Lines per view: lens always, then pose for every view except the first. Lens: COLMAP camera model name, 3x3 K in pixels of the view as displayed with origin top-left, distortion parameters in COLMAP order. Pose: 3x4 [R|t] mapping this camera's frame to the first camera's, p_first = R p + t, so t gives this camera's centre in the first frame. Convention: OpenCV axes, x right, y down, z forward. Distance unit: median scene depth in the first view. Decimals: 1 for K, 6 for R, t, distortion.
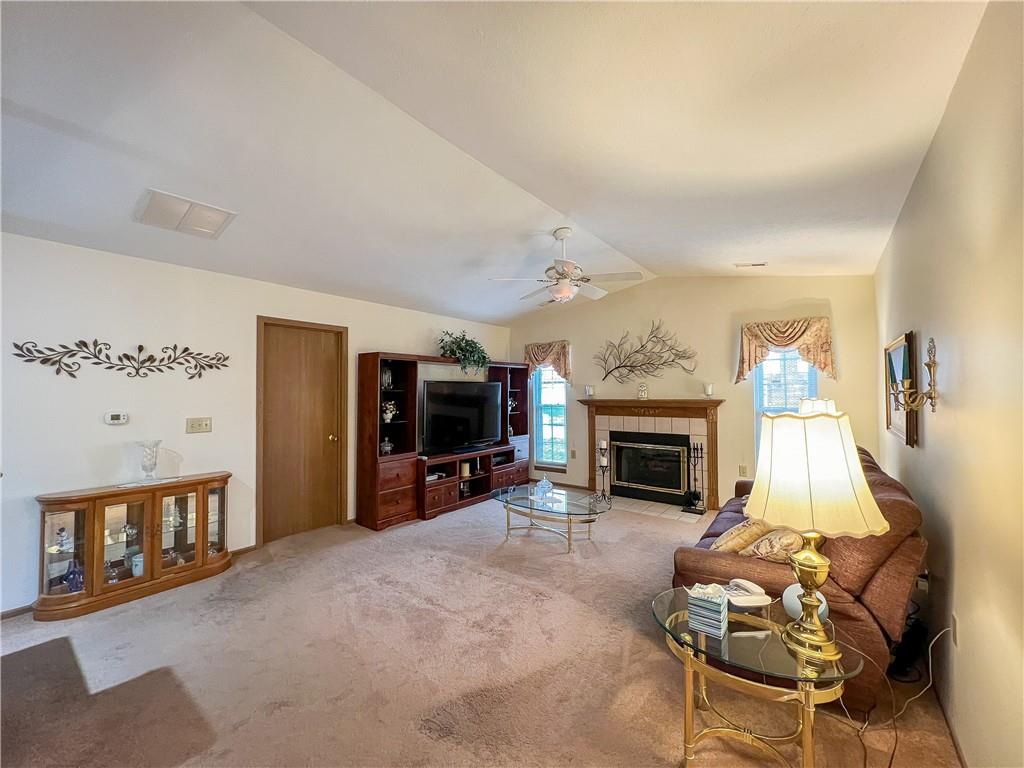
lens RADIAL K [[409.7, 0, 511.3], [0, 409.7, 382.1], [0, 0, 1]] dist [-0.004063, -0.000135]
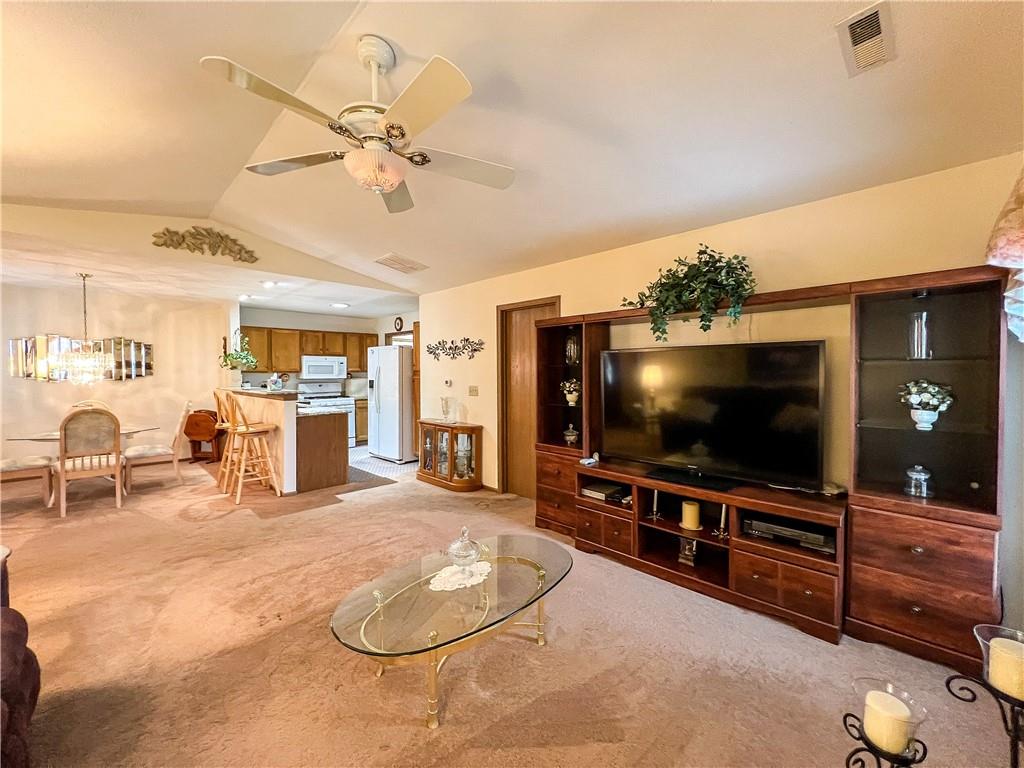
lens RADIAL K [[409.7, 0, 510.9], [0, 409.7, 381.8], [0, 0, 1]] dist [-0.004063, -0.000135]
pose [[-0.125604, 0.024899, -0.991768, 0.670608], [0.018083, 0.999576, 0.022805, 0.042475], [0.991916, -0.015070, -0.126001, 1.315417]]
